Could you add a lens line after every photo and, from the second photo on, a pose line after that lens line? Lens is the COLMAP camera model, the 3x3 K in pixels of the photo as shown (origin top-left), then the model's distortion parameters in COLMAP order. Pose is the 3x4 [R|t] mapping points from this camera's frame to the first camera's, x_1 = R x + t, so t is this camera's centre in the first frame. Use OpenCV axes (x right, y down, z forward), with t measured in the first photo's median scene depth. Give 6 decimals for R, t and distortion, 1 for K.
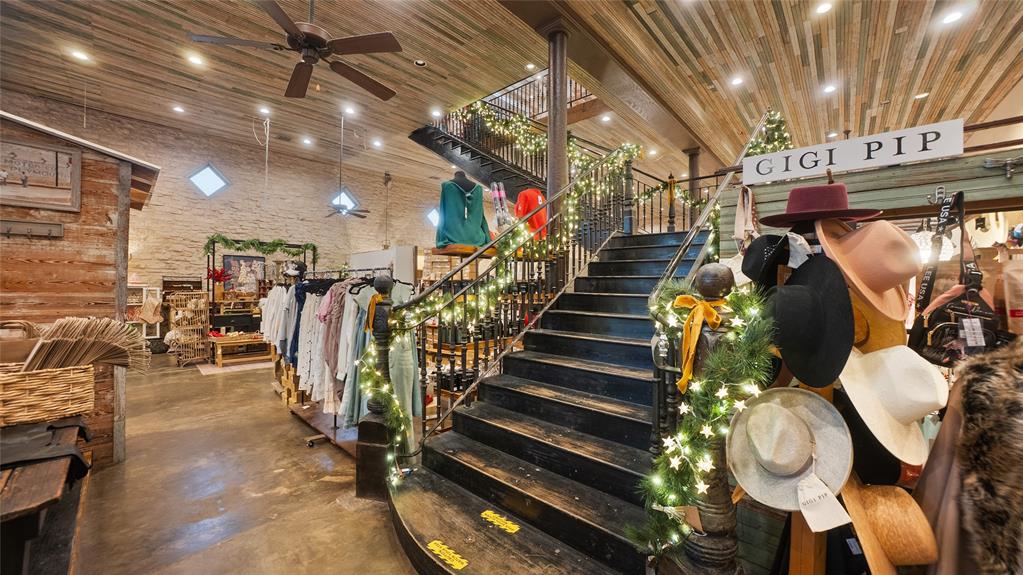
lens RADIAL K [[371.5, 0, 507.7], [0, 371.5, 279.2], [0, 0, 1]] dist [-0.023856, 0.001789]
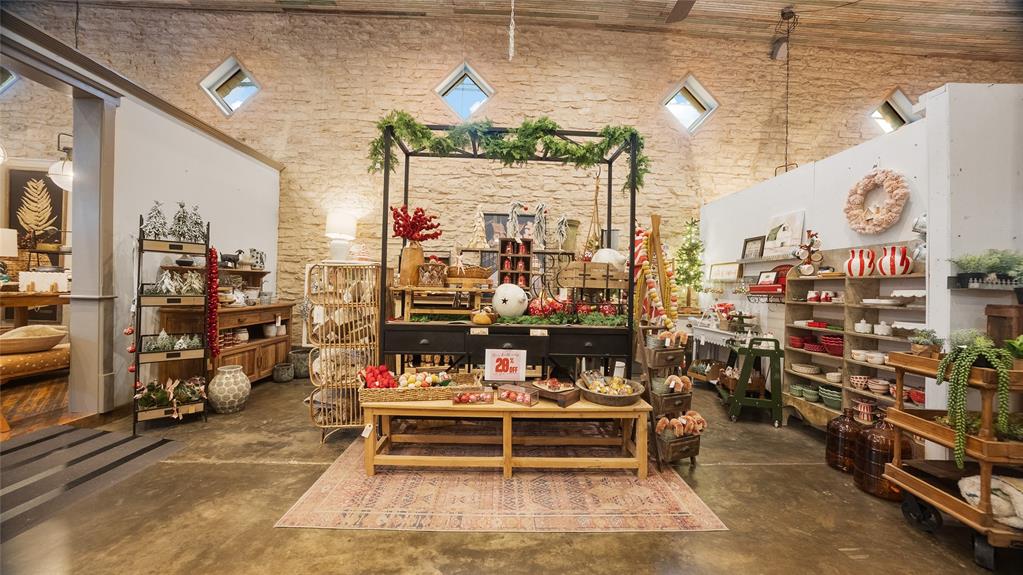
lens RADIAL K [[371.5, 0, 504.6], [0, 371.5, 284.2], [0, 0, 1]] dist [-0.023856, 0.001789]
pose [[0.696455, 0.008466, -0.717551, -0.333149], [-0.004125, 0.999961, 0.007793, 0.041312], [0.717589, -0.002468, 0.696463, 0.623842]]
